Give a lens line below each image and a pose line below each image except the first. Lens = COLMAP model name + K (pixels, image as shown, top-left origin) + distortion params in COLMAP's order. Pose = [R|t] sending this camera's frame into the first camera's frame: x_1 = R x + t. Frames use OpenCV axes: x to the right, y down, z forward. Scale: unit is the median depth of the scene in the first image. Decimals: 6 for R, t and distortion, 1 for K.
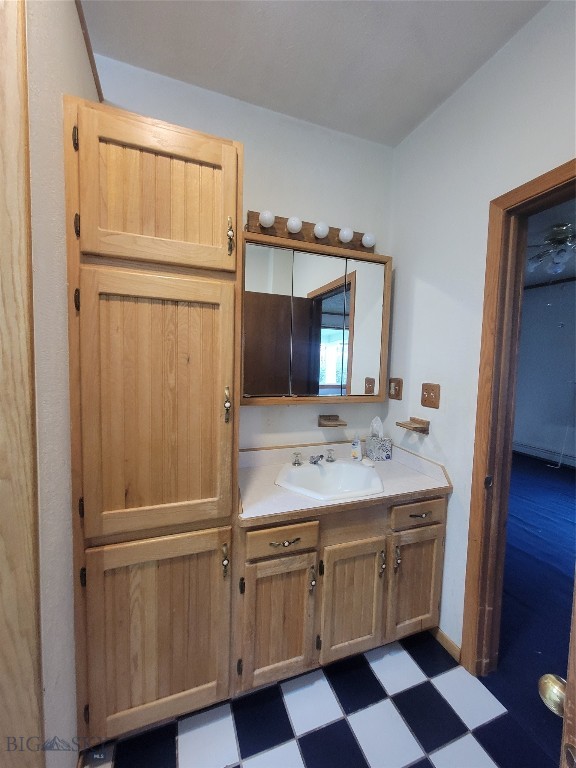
lens RADIAL K [[311.4, 0, 288.6], [0, 311.4, 383.5], [0, 0, 1]] dist [-0.002236, 0.000033]
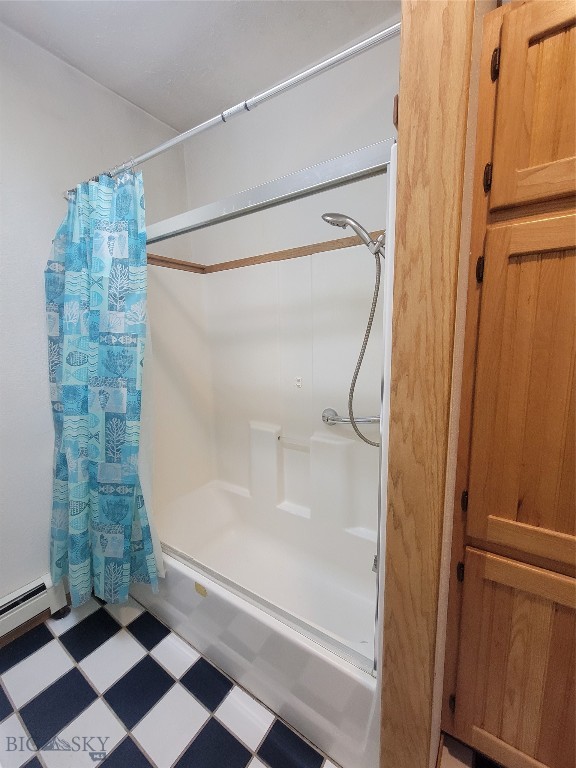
lens RADIAL K [[311.4, 0, 289.1], [0, 311.4, 384.6], [0, 0, 1]] dist [-0.002236, 0.000033]
pose [[0.581650, 0.091838, -0.808238, -0.254068], [-0.018067, 0.994820, 0.100037, -0.028788], [0.813239, -0.043584, 0.580296, 0.054171]]
